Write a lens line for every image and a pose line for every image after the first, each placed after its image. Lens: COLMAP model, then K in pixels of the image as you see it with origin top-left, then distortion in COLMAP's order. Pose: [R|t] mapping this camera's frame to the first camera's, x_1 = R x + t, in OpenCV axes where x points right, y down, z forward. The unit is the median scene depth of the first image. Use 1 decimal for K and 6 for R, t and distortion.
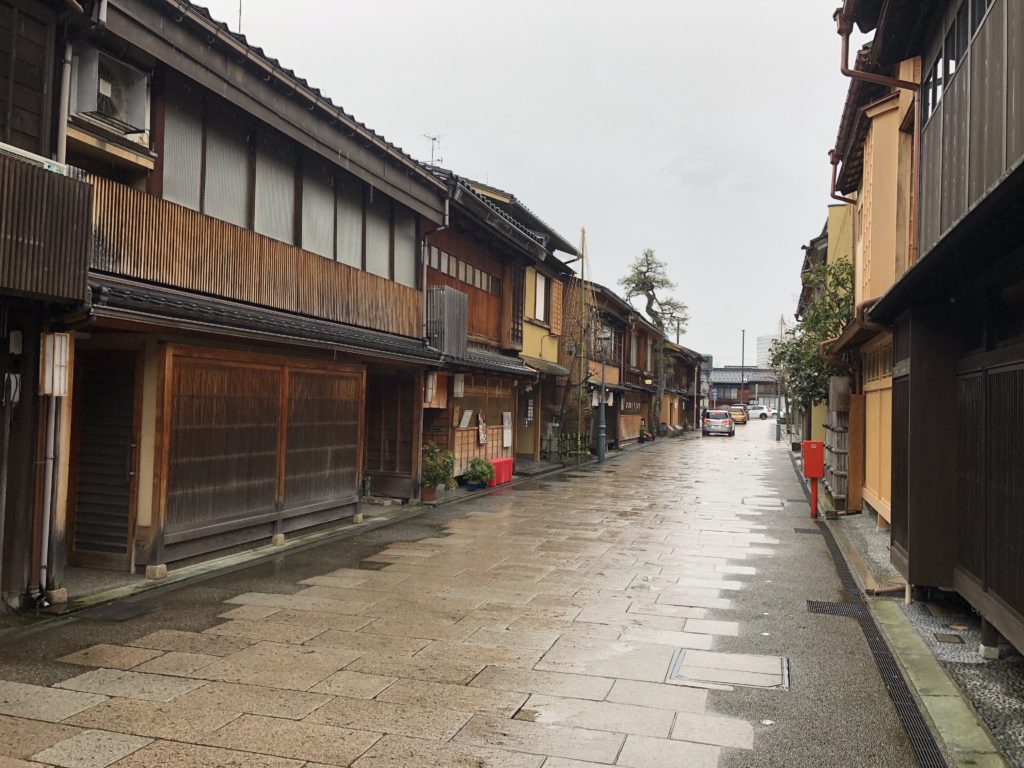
lens RADIAL K [[831.3, 0, 520.0], [0, 831.3, 379.1], [0, 0, 1]] dist [0.082267, -0.142753]
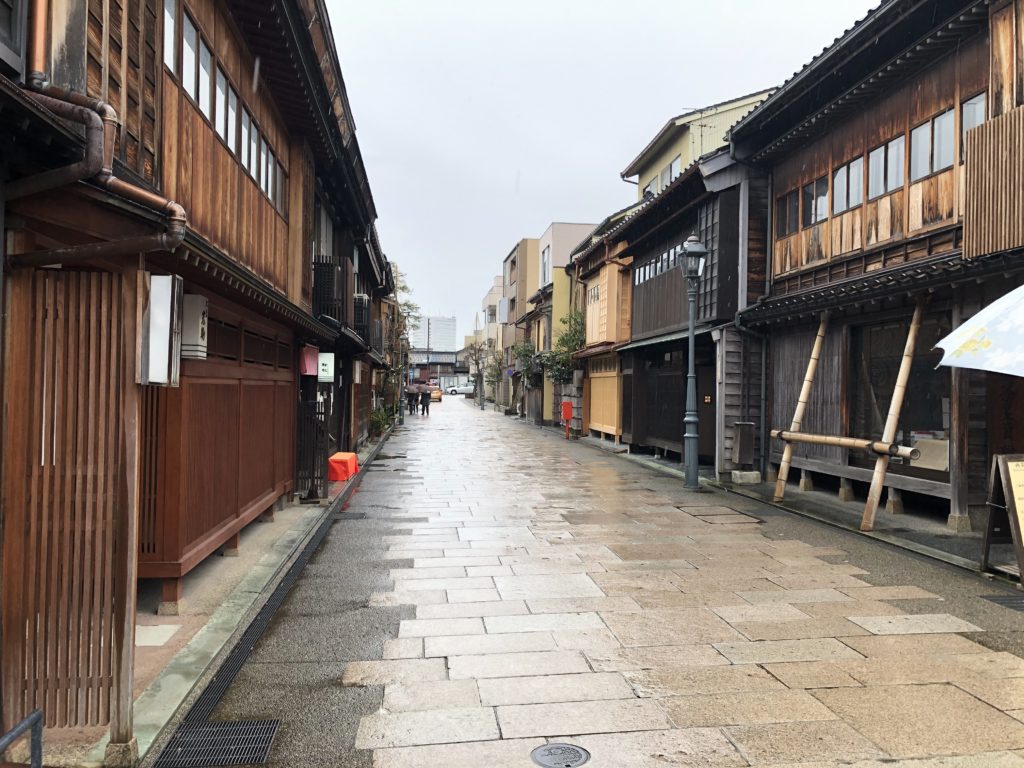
lens RADIAL K [[831.3, 0, 520.0], [0, 831.3, 379.1], [0, 0, 1]] dist [0.082267, -0.142753]
pose [[0.918443, -0.003813, 0.395535, -0.173846], [-0.006541, 0.999670, 0.024826, -0.009710], [-0.395499, -0.025388, 0.918115, -0.250740]]
